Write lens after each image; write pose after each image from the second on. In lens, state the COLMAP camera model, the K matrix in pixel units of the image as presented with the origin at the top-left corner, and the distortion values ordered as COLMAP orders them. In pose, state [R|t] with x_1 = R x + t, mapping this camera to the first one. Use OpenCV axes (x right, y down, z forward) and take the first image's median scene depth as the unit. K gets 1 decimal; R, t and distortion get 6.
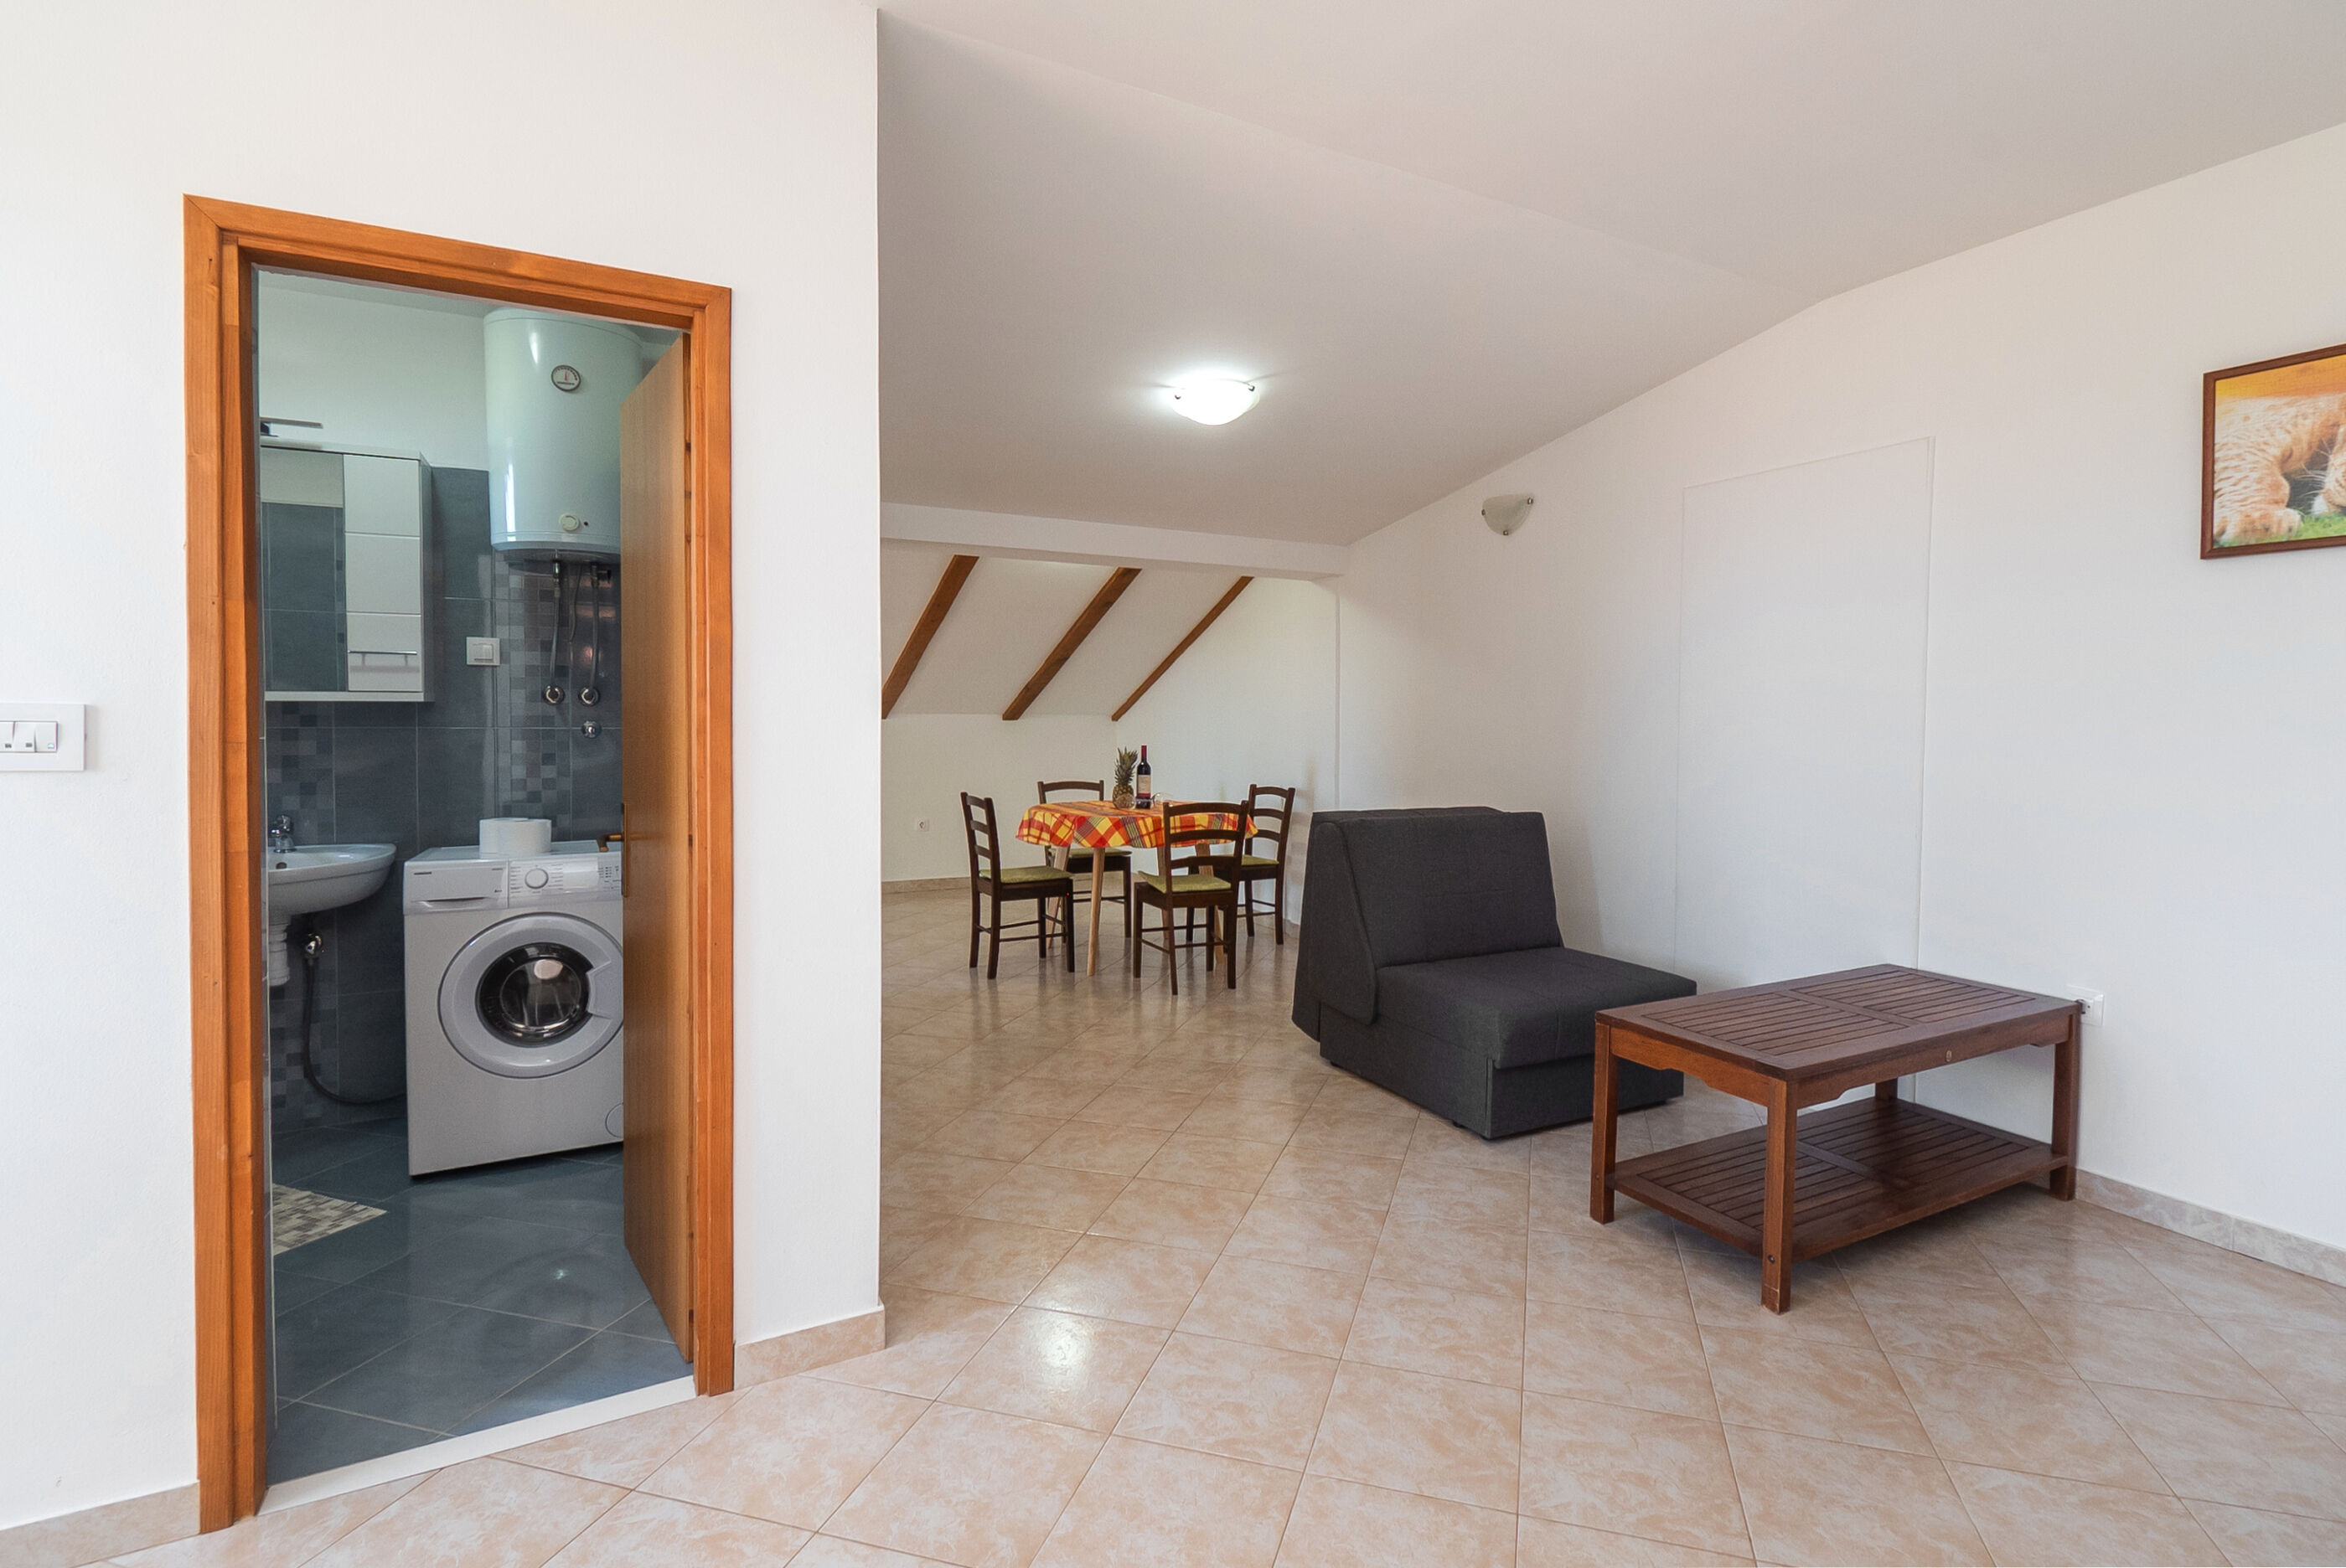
lens RADIAL K [[1131.0, 0, 1259.4], [0, 1131.0, 728.8], [0, 0, 1]] dist [-0.010707, -0.000854]
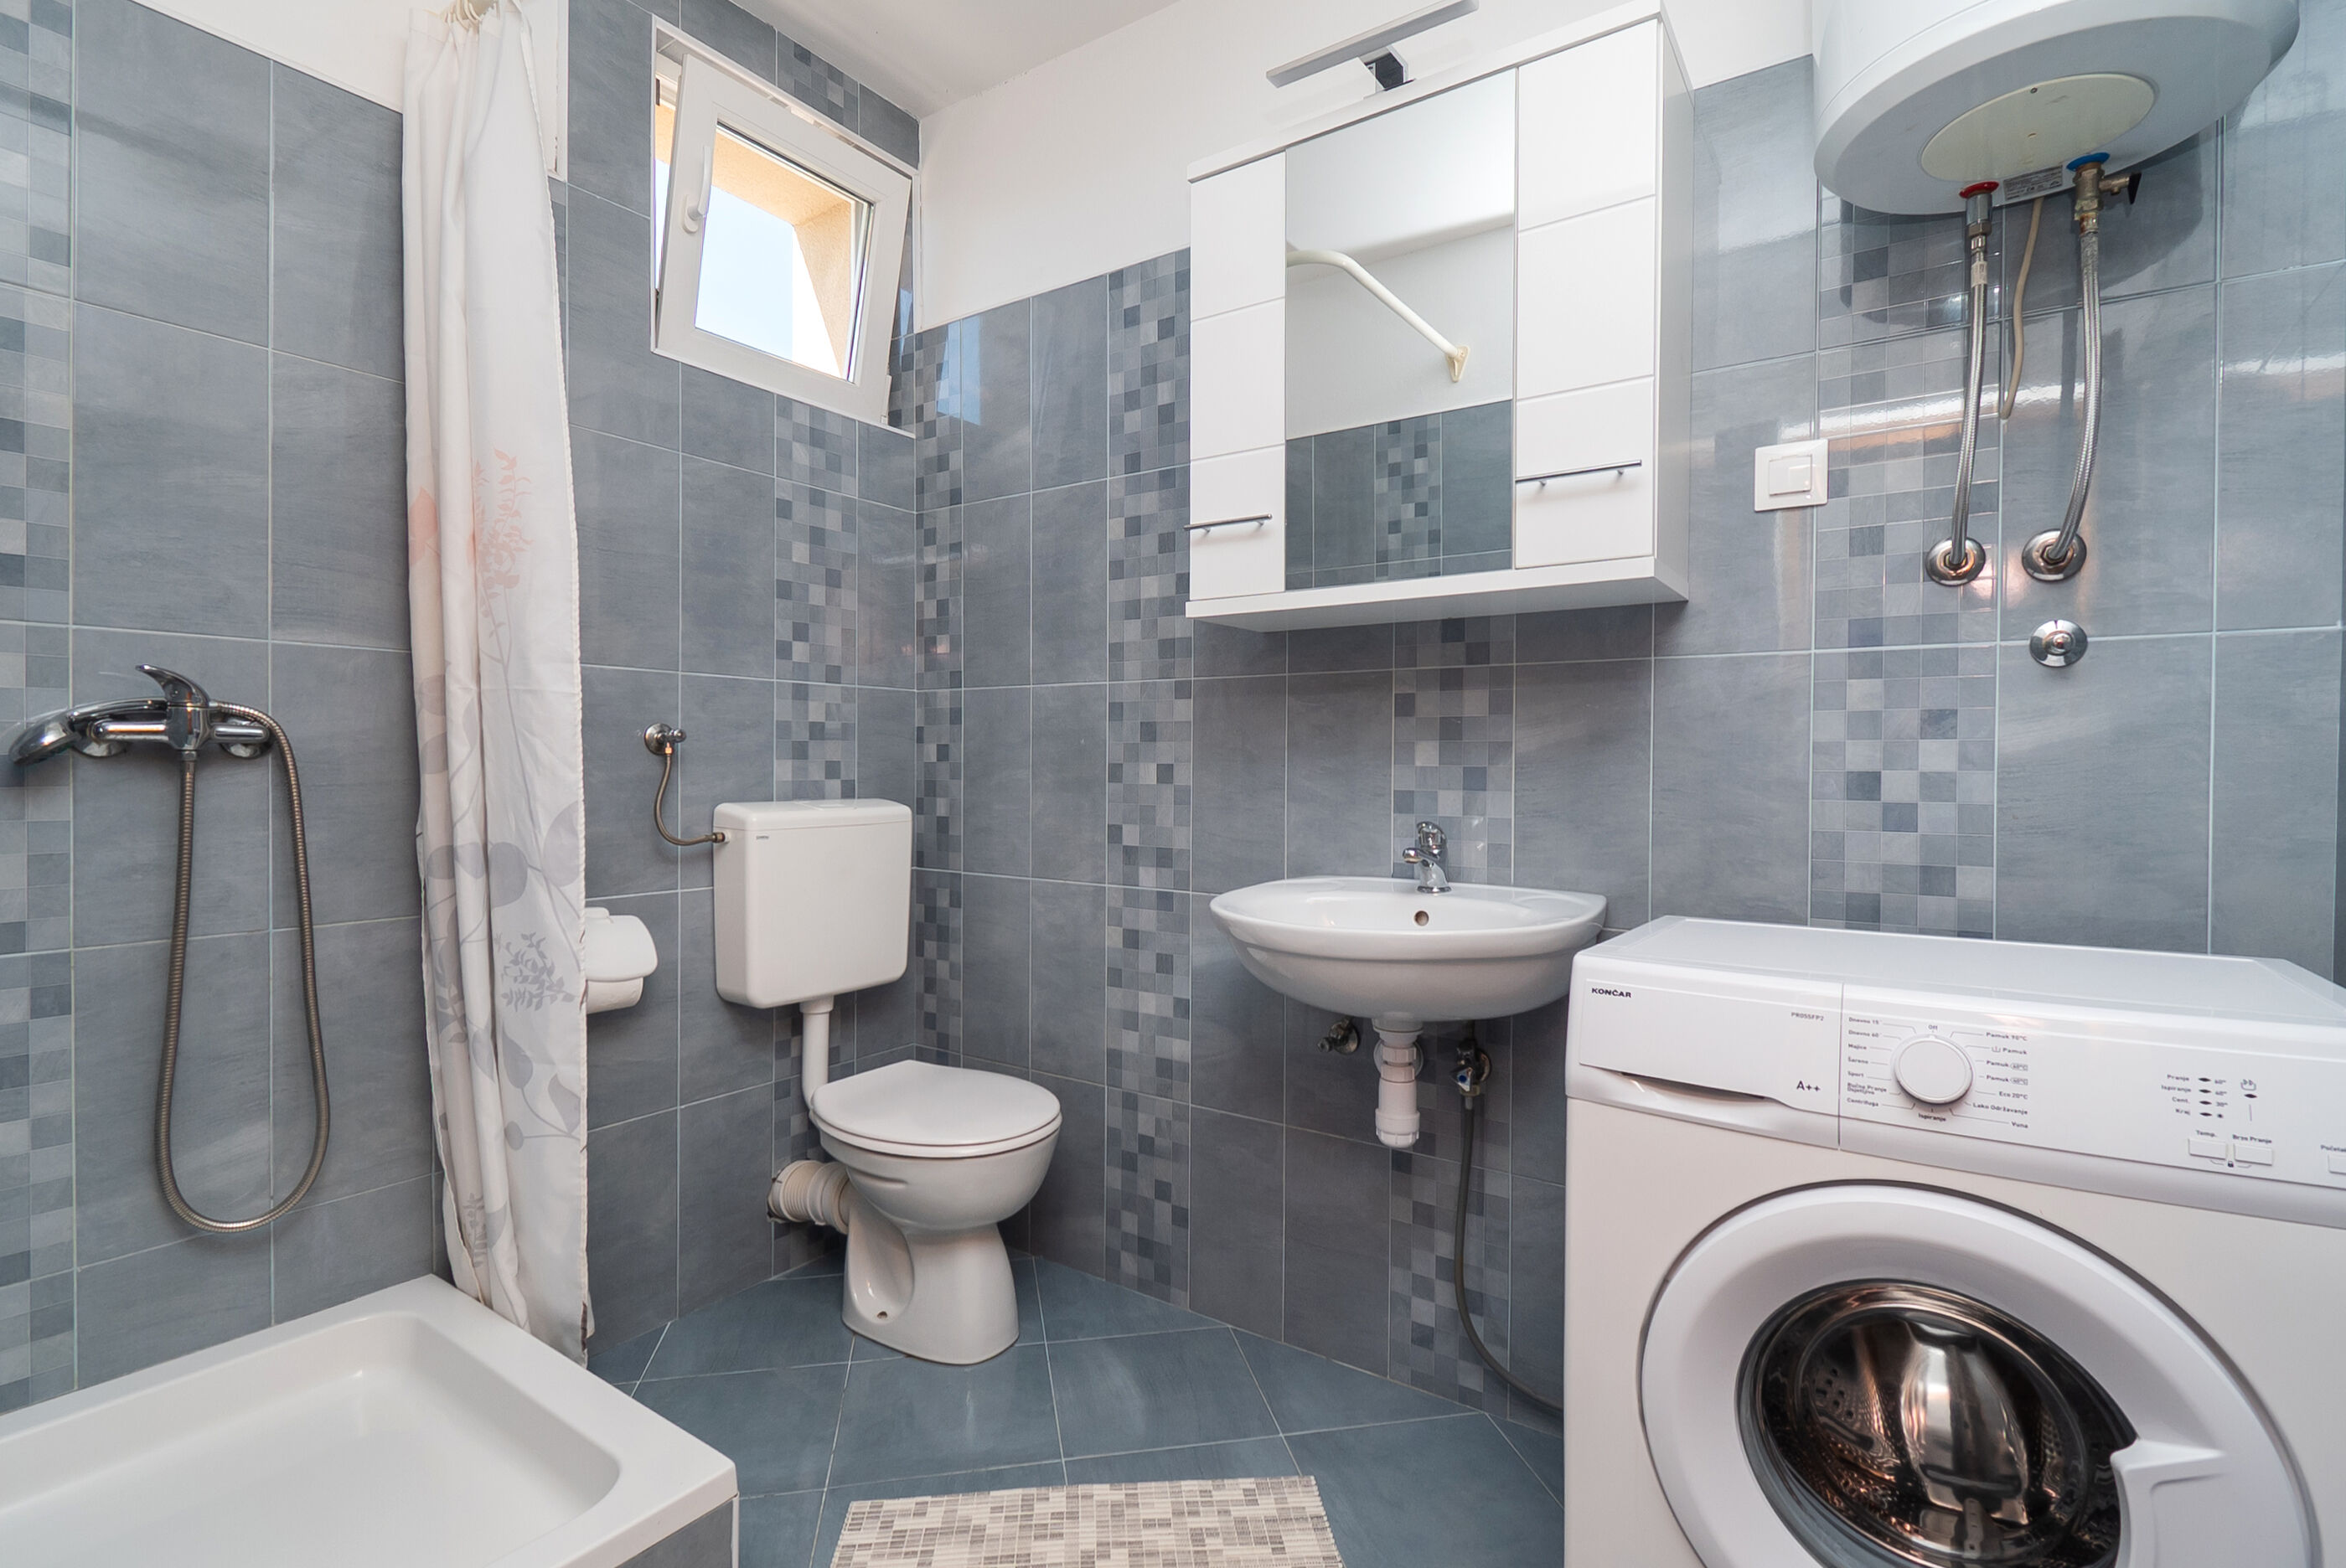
lens RADIAL K [[1083.1, 0, 1180.7], [0, 1083.1, 781.0], [0, 0, 1]] dist [-0.002093, -0.009708]
pose [[0.440378, 0.012021, -0.897732, -0.443408], [-0.017364, 0.999837, 0.004870, 0.054907], [0.897644, 0.013444, 0.440515, 0.645191]]
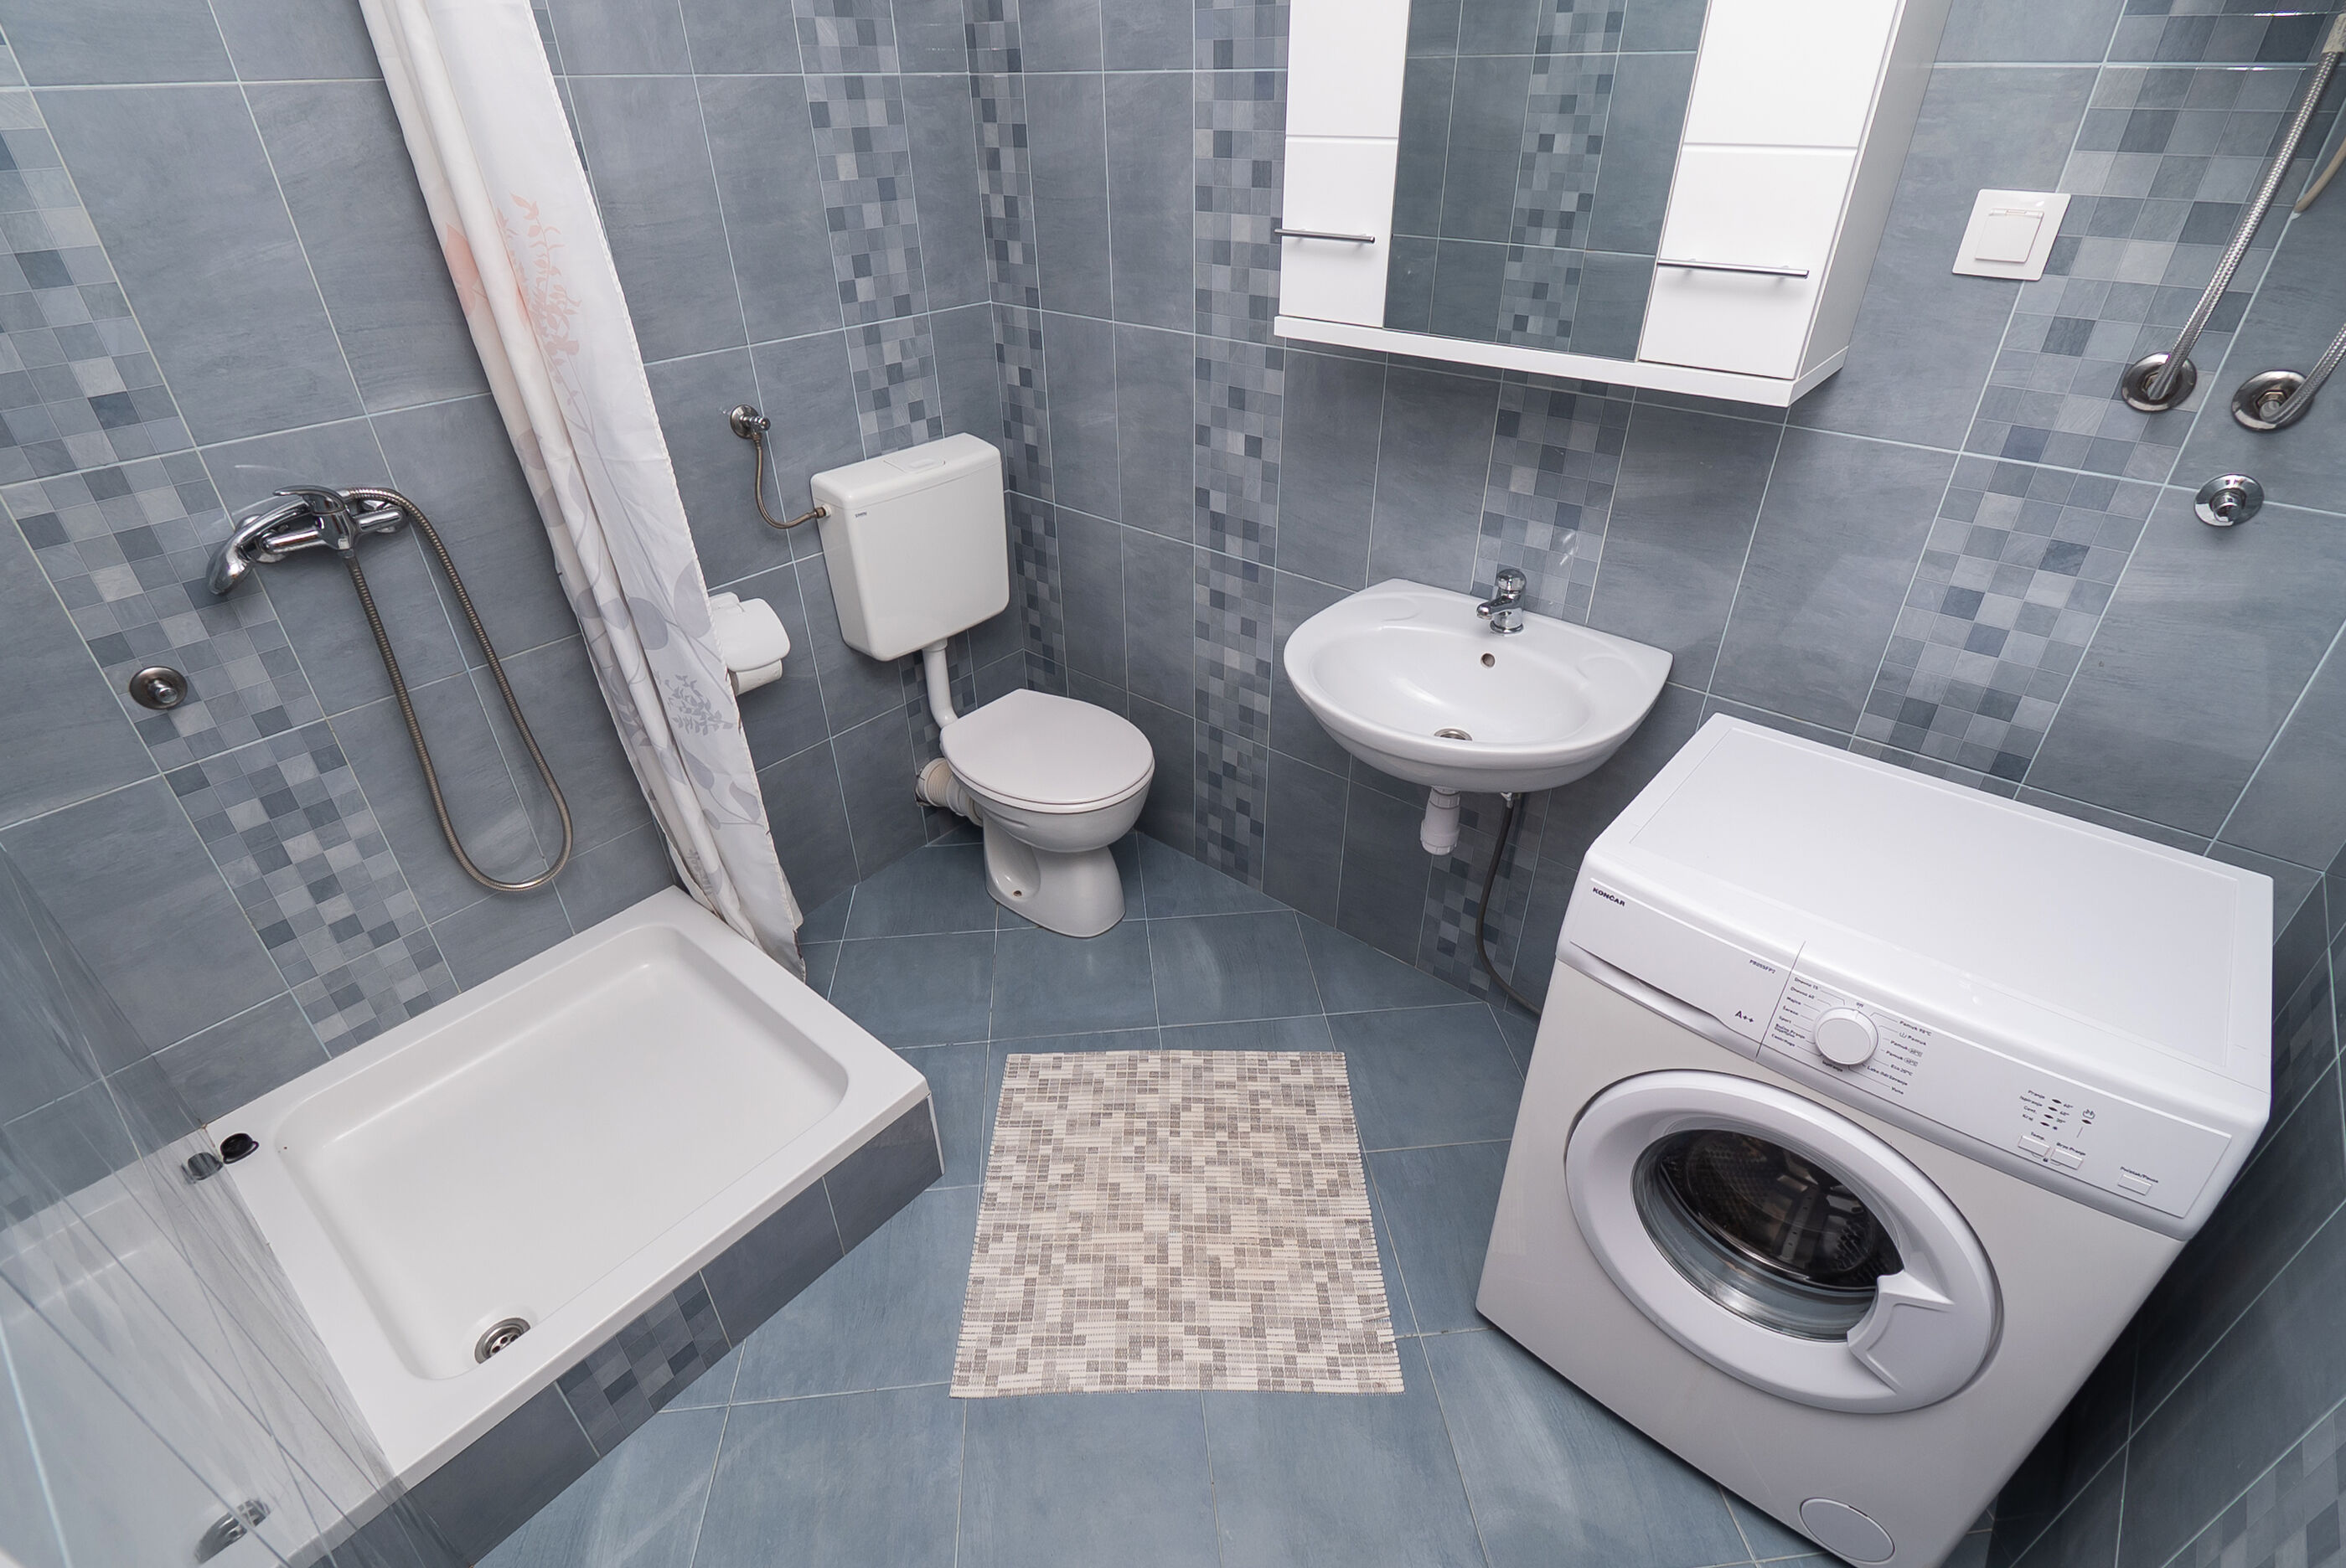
lens RADIAL K [[1083.1, 0, 1180.7], [0, 1083.1, 781.0], [0, 0, 1]] dist [-0.002093, -0.009708]
pose [[0.350326, 0.505162, -0.788722, -0.452609], [-0.005026, 0.843089, 0.537751, -0.112716], [0.936614, -0.184424, 0.297895, 0.660292]]
